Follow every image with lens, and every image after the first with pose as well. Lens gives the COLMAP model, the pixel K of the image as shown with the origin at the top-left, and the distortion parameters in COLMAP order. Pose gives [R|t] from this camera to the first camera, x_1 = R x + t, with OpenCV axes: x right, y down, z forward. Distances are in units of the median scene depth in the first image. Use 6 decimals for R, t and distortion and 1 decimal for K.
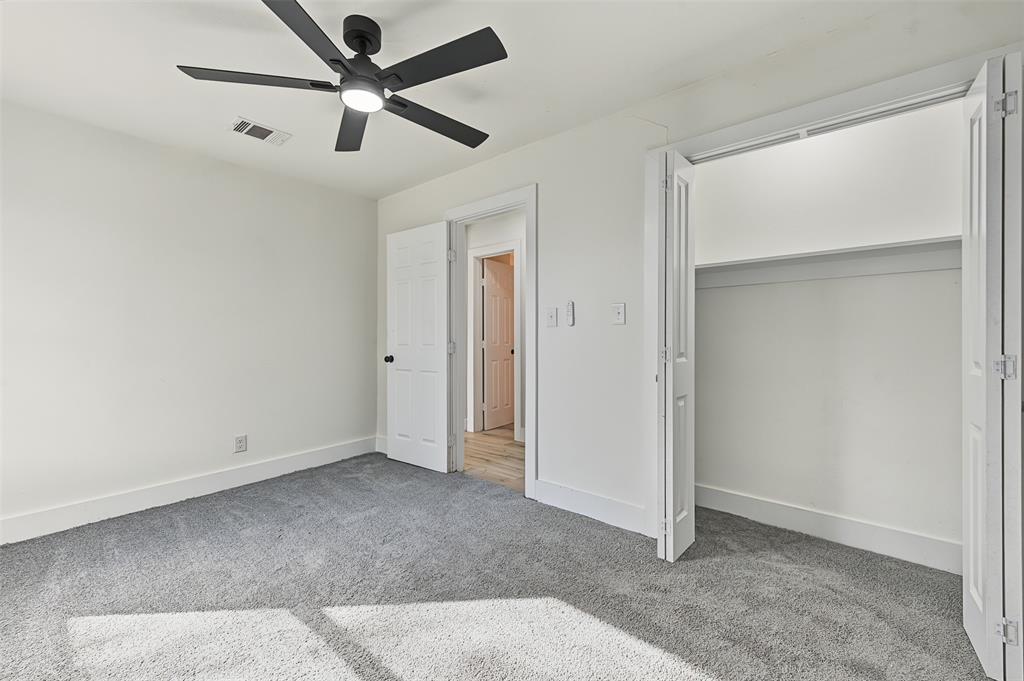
lens RADIAL K [[391.7, 0, 488.1], [0, 391.7, 332.5], [0, 0, 1]] dist [-0.000391, -0.000016]
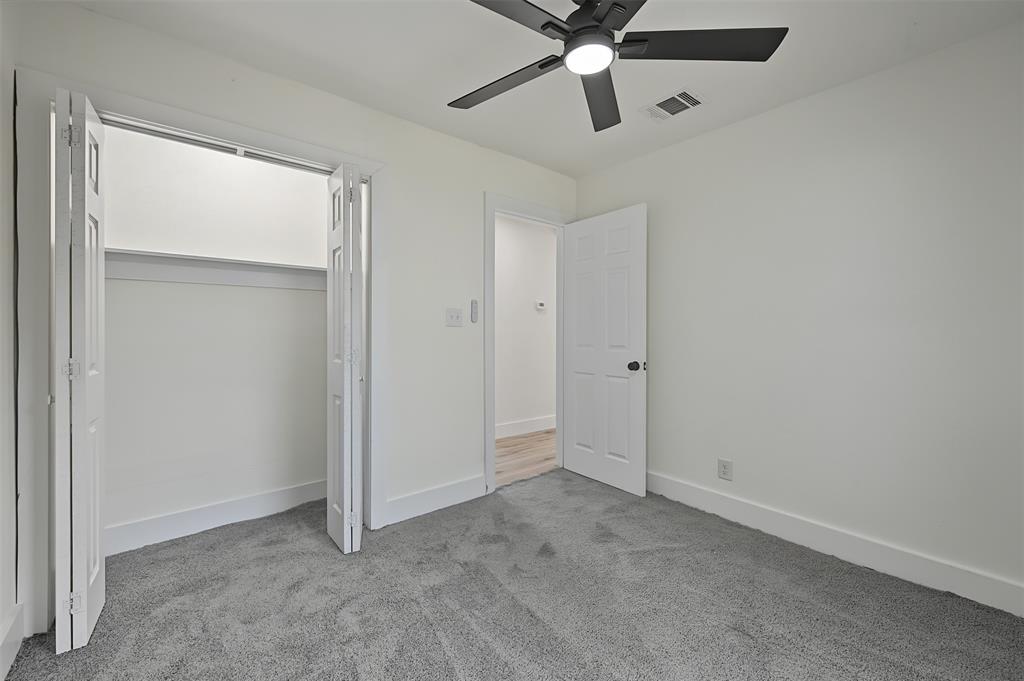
lens RADIAL K [[391.7, 0, 488.1], [0, 391.7, 332.5], [0, 0, 1]] dist [-0.000391, -0.000016]
pose [[0.222972, 0.001712, 0.974823, -0.089095], [0.005117, 0.999983, -0.002927, -0.000627], [-0.974811, 0.005641, 0.222959, 0.083587]]
